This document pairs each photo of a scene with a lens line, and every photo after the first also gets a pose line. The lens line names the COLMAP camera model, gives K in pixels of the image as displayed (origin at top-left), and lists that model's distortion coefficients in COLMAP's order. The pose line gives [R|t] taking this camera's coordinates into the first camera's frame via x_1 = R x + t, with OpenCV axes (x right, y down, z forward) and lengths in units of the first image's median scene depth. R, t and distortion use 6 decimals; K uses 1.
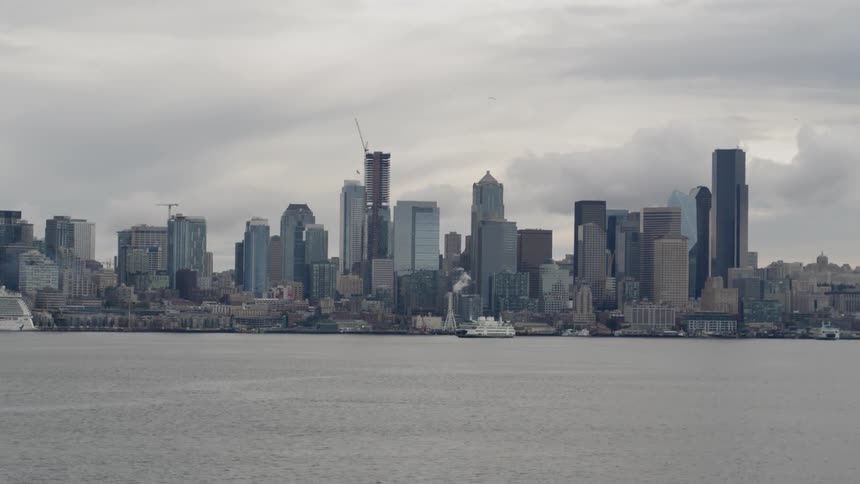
lens RADIAL K [[2231.4, 0, 425.5], [0, 2231.4, 244.2], [0, 0, 1]] dist [0.121800, 0.000000]
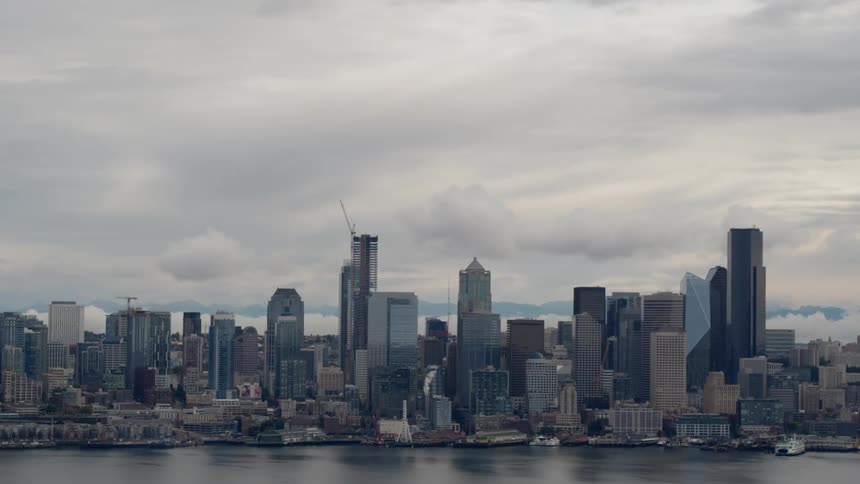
lens RADIAL K [[2231.4, 0, 423.7], [0, 2231.4, 245.0], [0, 0, 1]] dist [0.121800, 0.000000]
pose [[0.997523, -0.003079, -0.070280, 0.076629], [0.002494, 0.999961, -0.008414, -0.031847], [0.070303, 0.008218, 0.997492, 0.064886]]
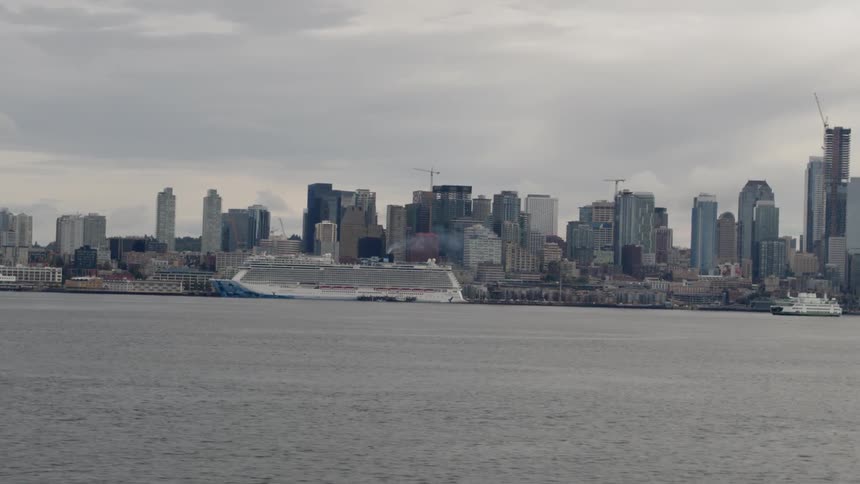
lens RADIAL K [[2231.4, 0, 433.1], [0, 2231.4, 243.1], [0, 0, 1]] dist [0.121800, 0.000000]
pose [[0.971626, 0.011154, -0.236261, 0.042256], [-0.008993, 0.999907, 0.010222, 0.000942], [0.236353, -0.007807, 0.971636, 0.009361]]
